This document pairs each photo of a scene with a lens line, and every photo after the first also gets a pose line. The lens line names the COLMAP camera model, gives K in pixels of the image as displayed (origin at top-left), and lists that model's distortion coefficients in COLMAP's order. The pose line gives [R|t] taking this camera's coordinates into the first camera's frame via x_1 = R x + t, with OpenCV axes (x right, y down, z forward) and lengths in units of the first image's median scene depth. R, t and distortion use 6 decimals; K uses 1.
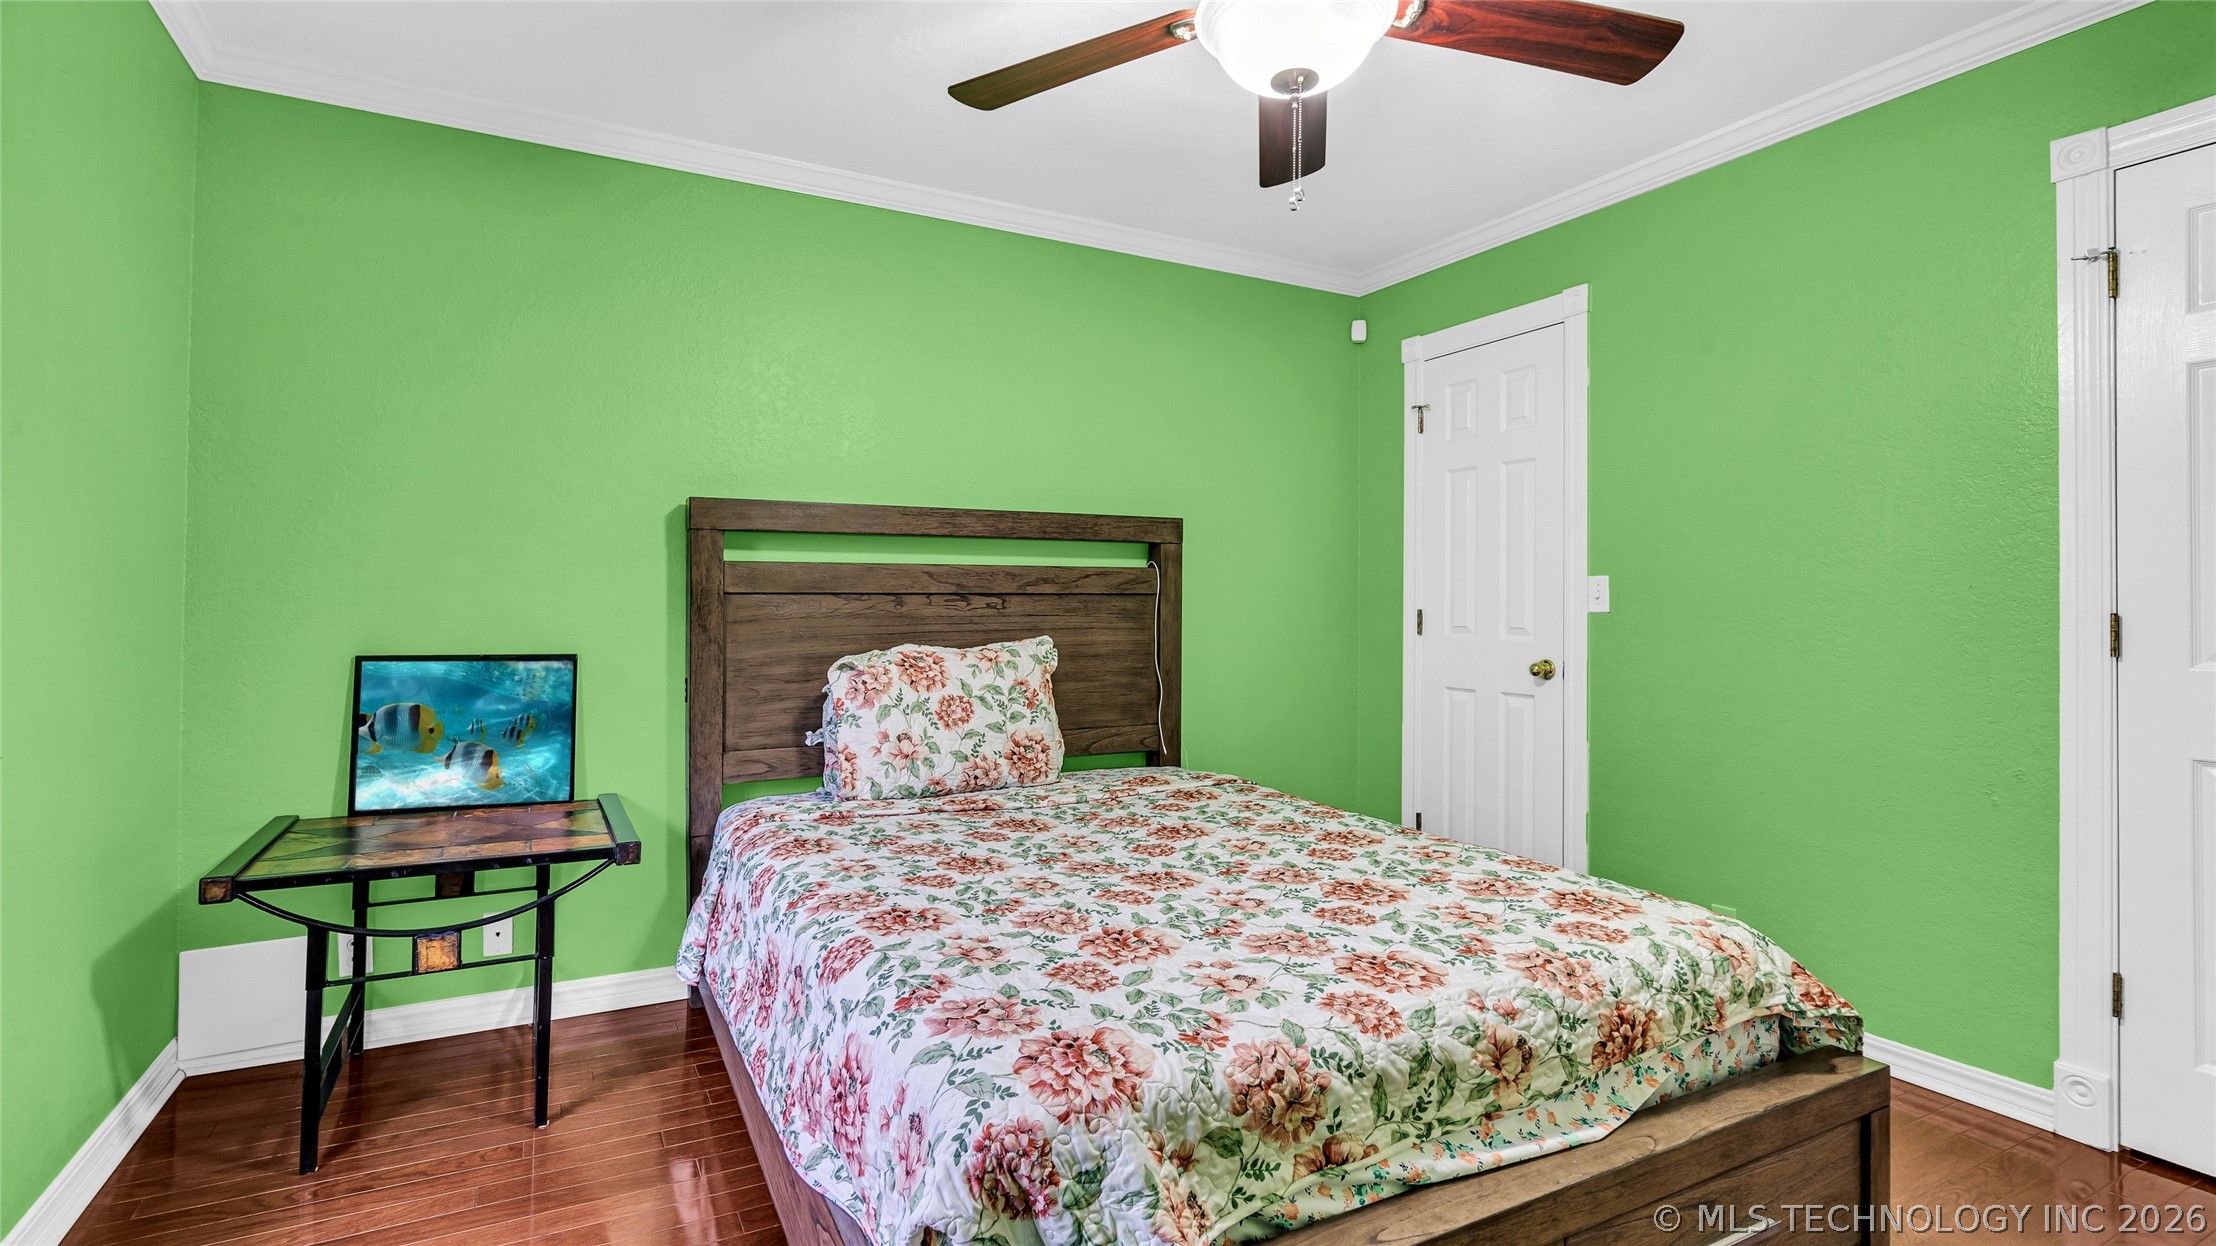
lens RADIAL K [[1044.8, 0, 1097.1], [0, 1044.8, 606.8], [0, 0, 1]] dist [-0.000488, 0.000410]
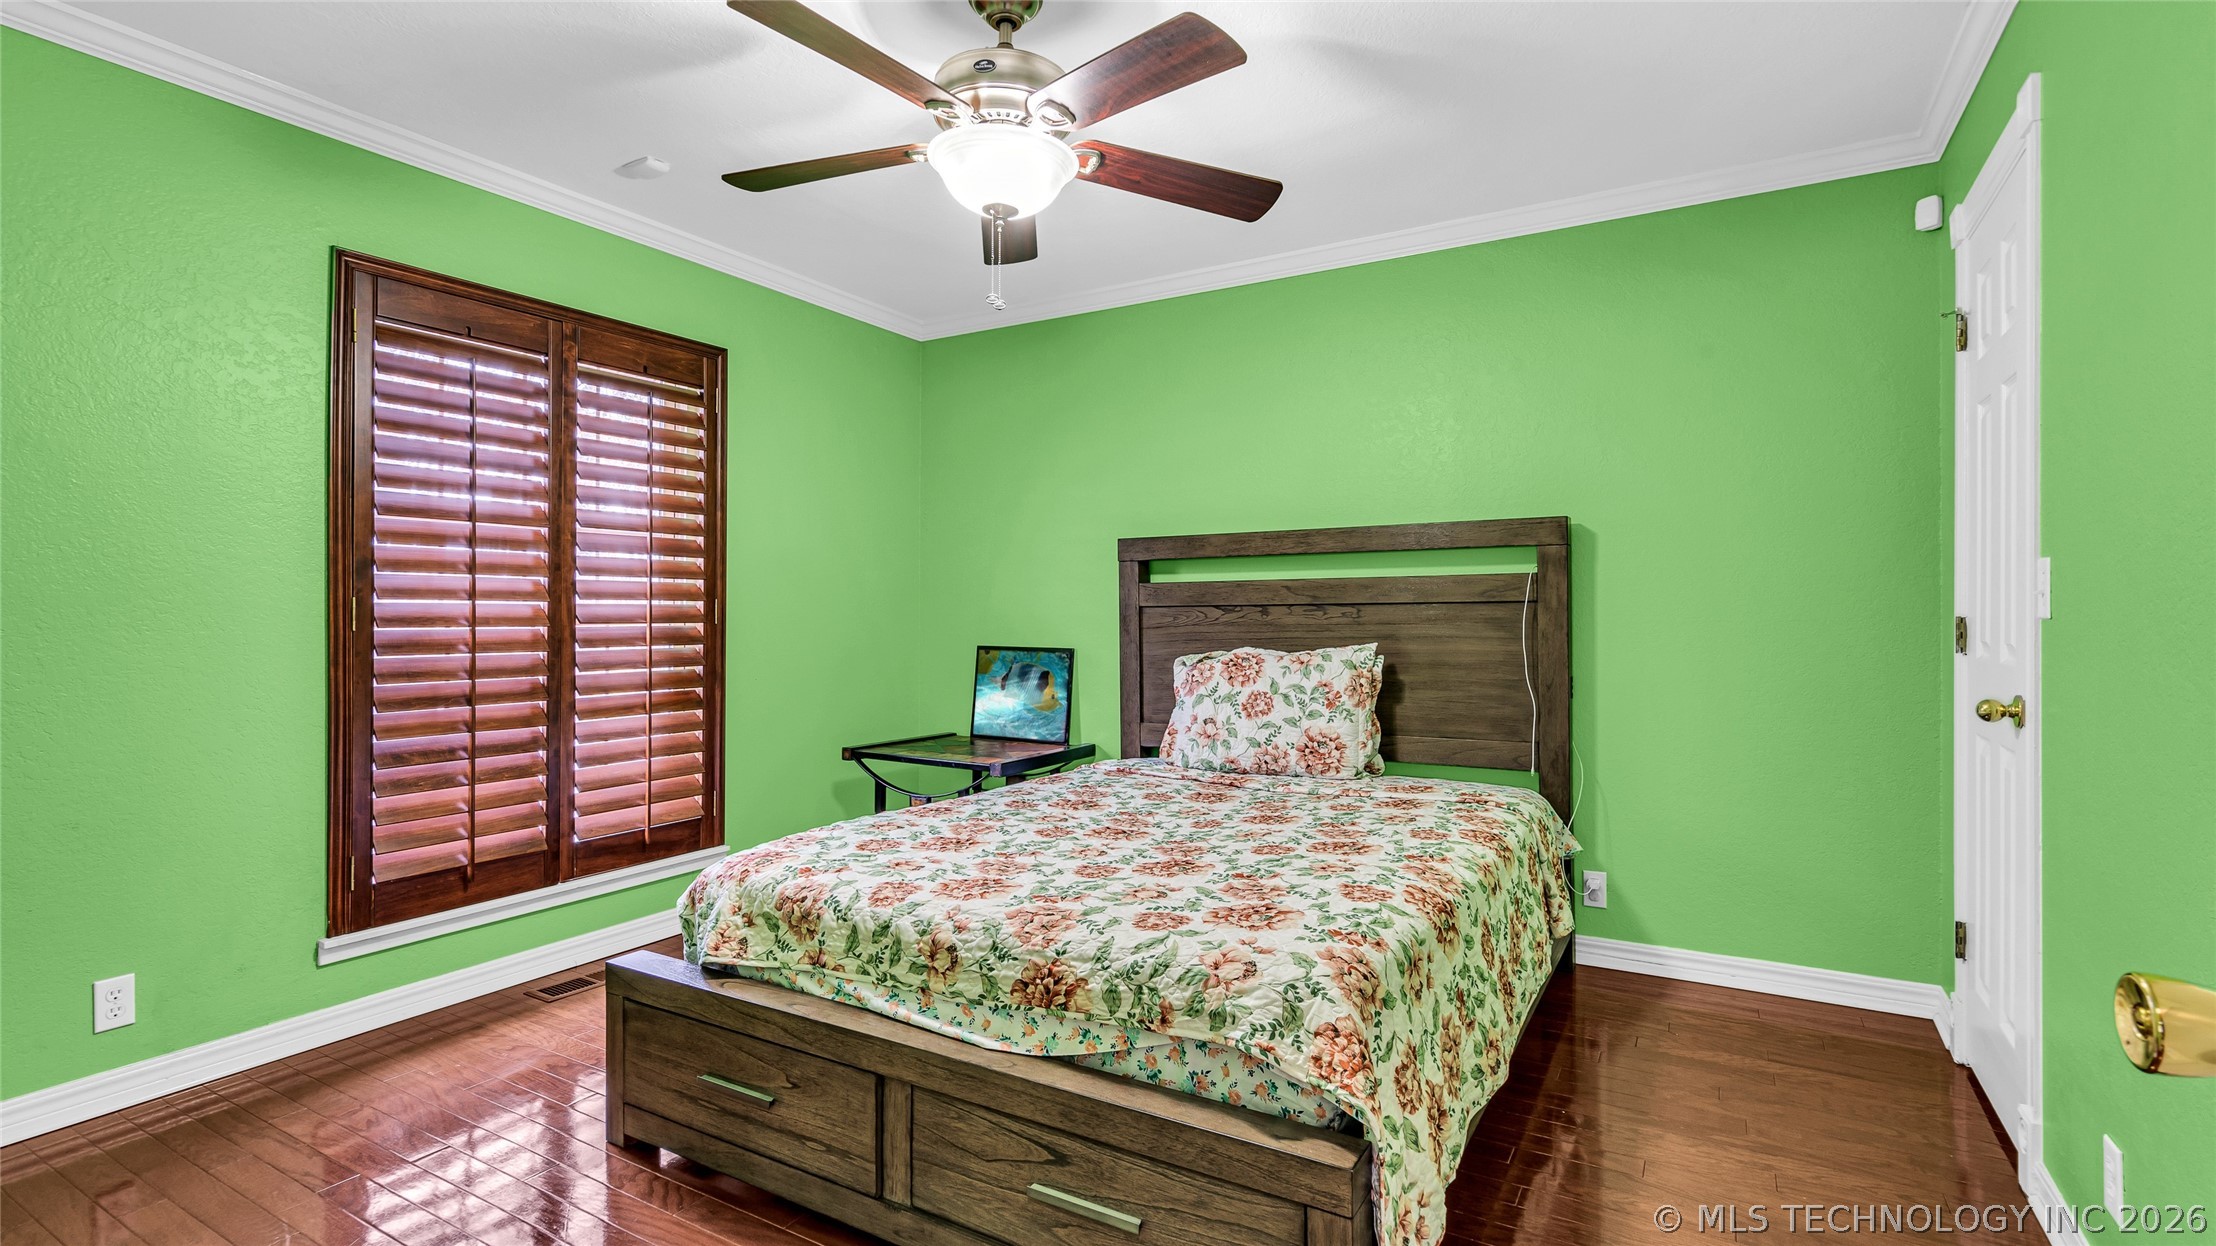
lens RADIAL K [[1044.8, 0, 1089.5], [0, 1044.8, 622.6], [0, 0, 1]] dist [-0.000488, 0.000410]
pose [[0.511655, 0.000004, -0.859191, 0.791131], [0.002614, 0.999995, 0.001562, 0.005293], [0.859187, -0.003045, 0.511653, 0.238259]]
